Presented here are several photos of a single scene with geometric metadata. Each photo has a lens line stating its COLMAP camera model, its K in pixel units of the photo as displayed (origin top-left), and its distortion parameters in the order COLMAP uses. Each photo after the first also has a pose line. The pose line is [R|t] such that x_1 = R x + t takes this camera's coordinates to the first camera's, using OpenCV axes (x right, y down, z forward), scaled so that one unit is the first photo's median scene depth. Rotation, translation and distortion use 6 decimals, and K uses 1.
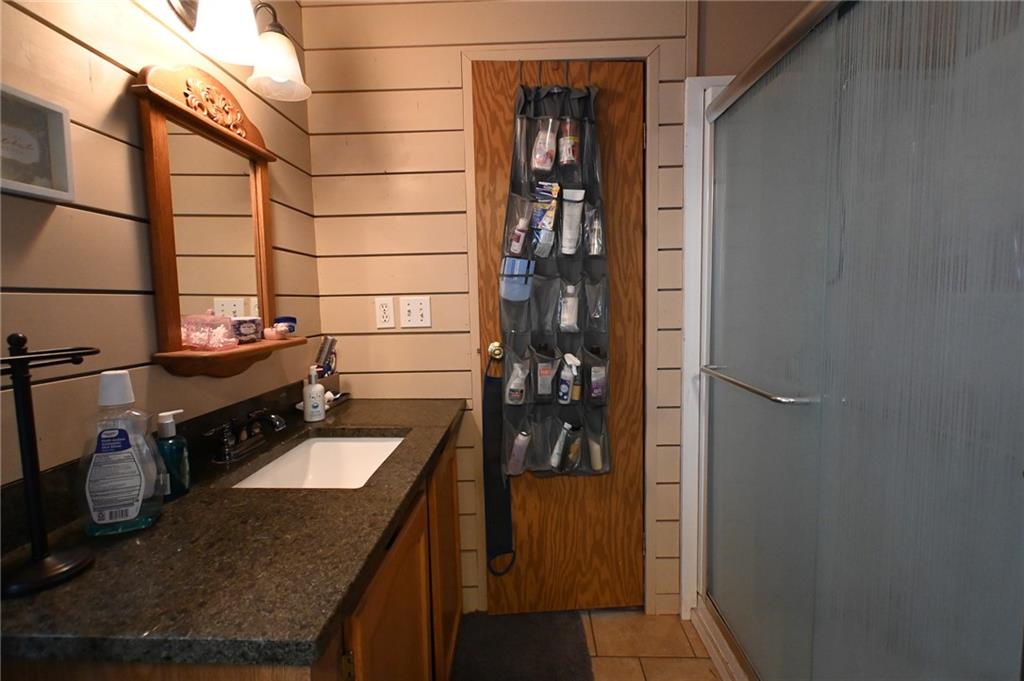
lens RADIAL K [[453.7, 0, 515.4], [0, 453.7, 339.8], [0, 0, 1]] dist [0.010540, -0.005155]
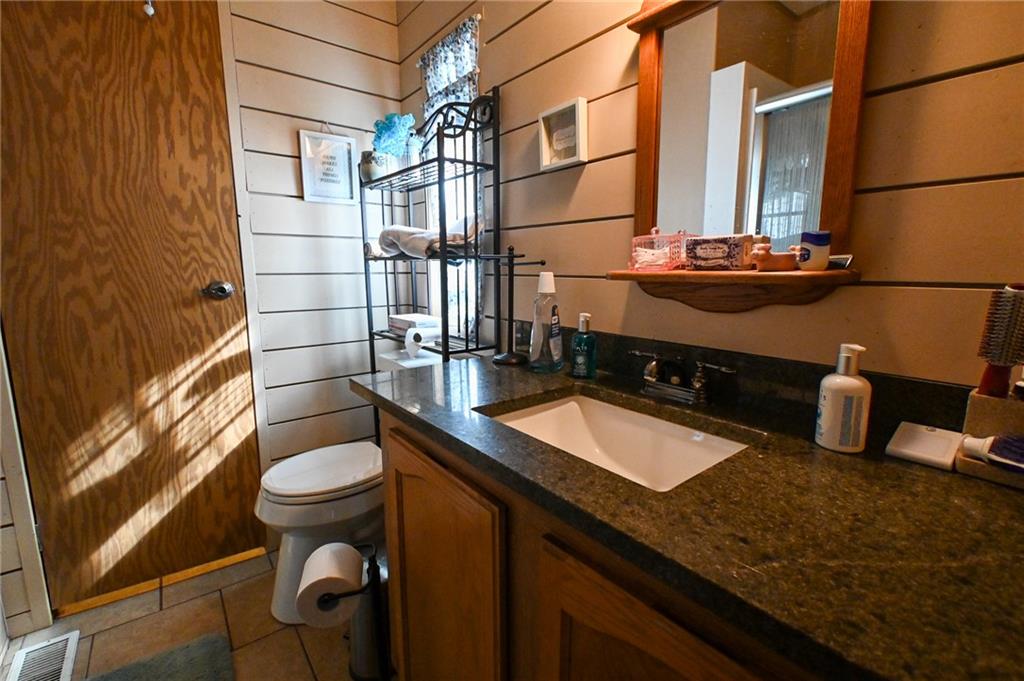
lens RADIAL K [[453.7, 0, 515.4], [0, 453.7, 339.8], [0, 0, 1]] dist [0.010540, -0.005155]
pose [[-0.767921, 0.110674, -0.630911, 0.146150], [-0.047633, 0.972366, 0.228550, -0.037969], [0.638771, 0.205561, -0.741429, 1.396710]]
